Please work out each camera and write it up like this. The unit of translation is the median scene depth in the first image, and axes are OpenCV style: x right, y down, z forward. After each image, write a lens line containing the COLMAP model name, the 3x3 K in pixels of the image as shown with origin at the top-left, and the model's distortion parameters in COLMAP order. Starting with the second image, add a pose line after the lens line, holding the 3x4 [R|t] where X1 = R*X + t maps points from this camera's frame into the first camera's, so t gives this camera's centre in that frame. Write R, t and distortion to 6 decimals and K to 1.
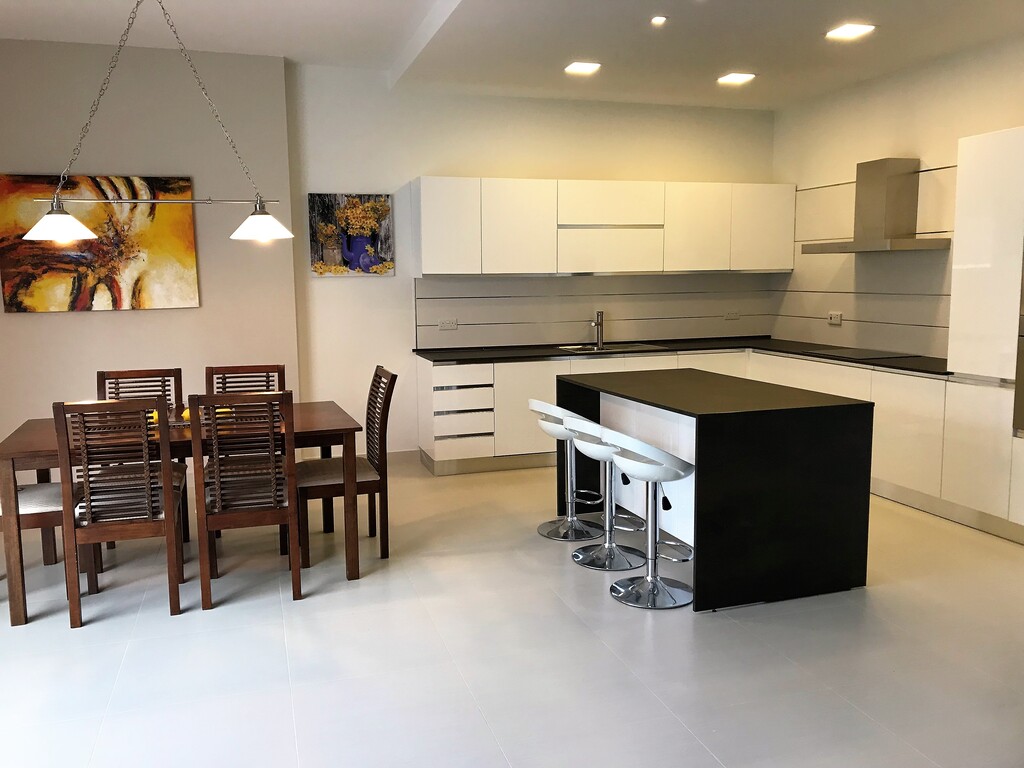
lens RADIAL K [[836.8, 0, 512.0], [0, 836.8, 384.0], [0, 0, 1]] dist [0.019114, -0.006057]
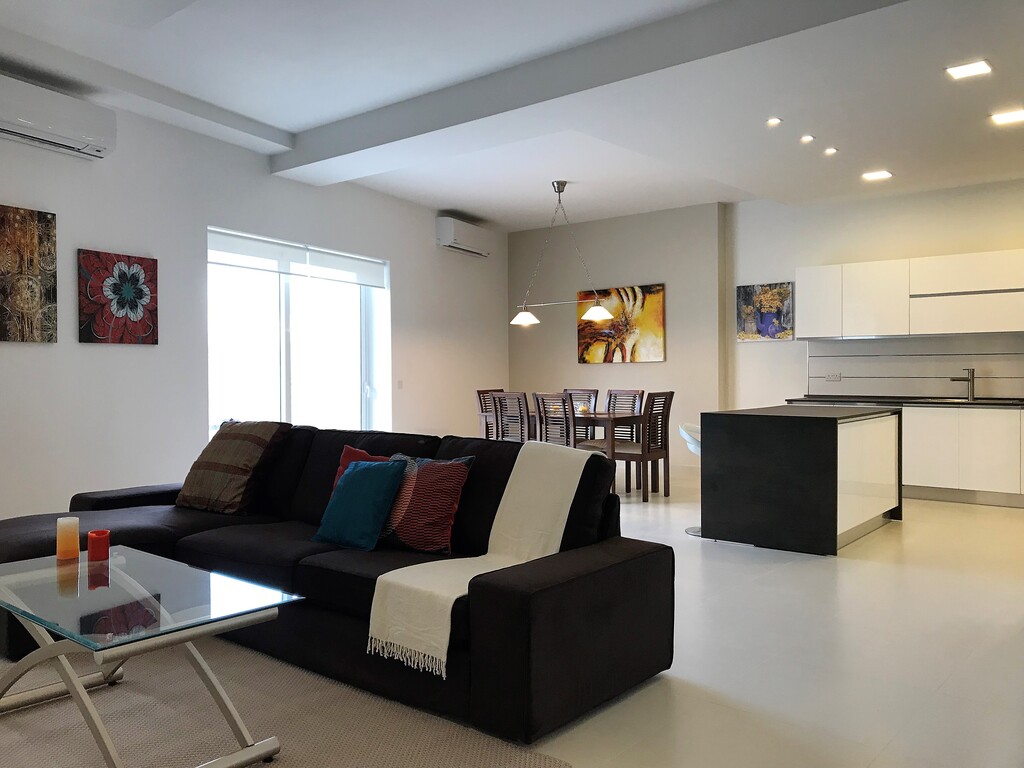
lens RADIAL K [[836.8, 0, 512.0], [0, 836.8, 384.0], [0, 0, 1]] dist [0.019114, -0.006057]
pose [[0.546293, 0.020414, -0.837346, 0.866232], [-0.105374, 0.993435, -0.044528, 0.058830], [0.830940, 0.112559, 0.544857, -0.137182]]
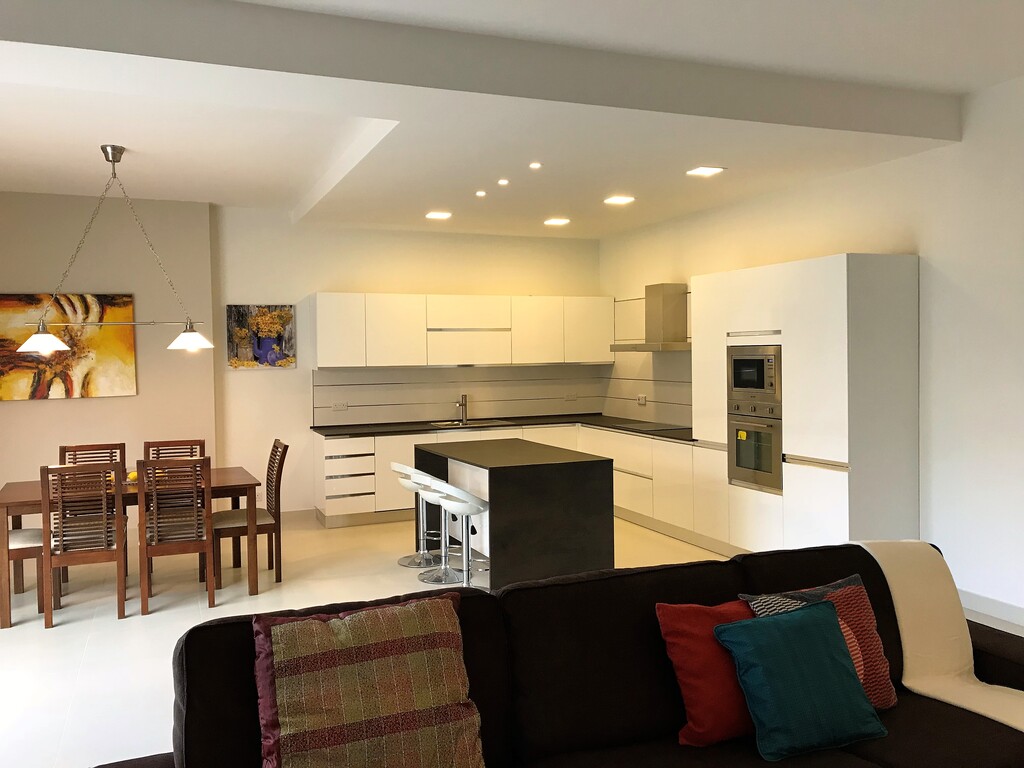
lens RADIAL K [[836.8, 0, 512.0], [0, 836.8, 384.0], [0, 0, 1]] dist [0.019114, -0.006057]
pose [[0.996043, -0.005325, 0.088709, 0.081727], [0.013299, 0.995894, -0.089540, 0.012909], [-0.087868, 0.090366, 0.992025, -0.316215]]
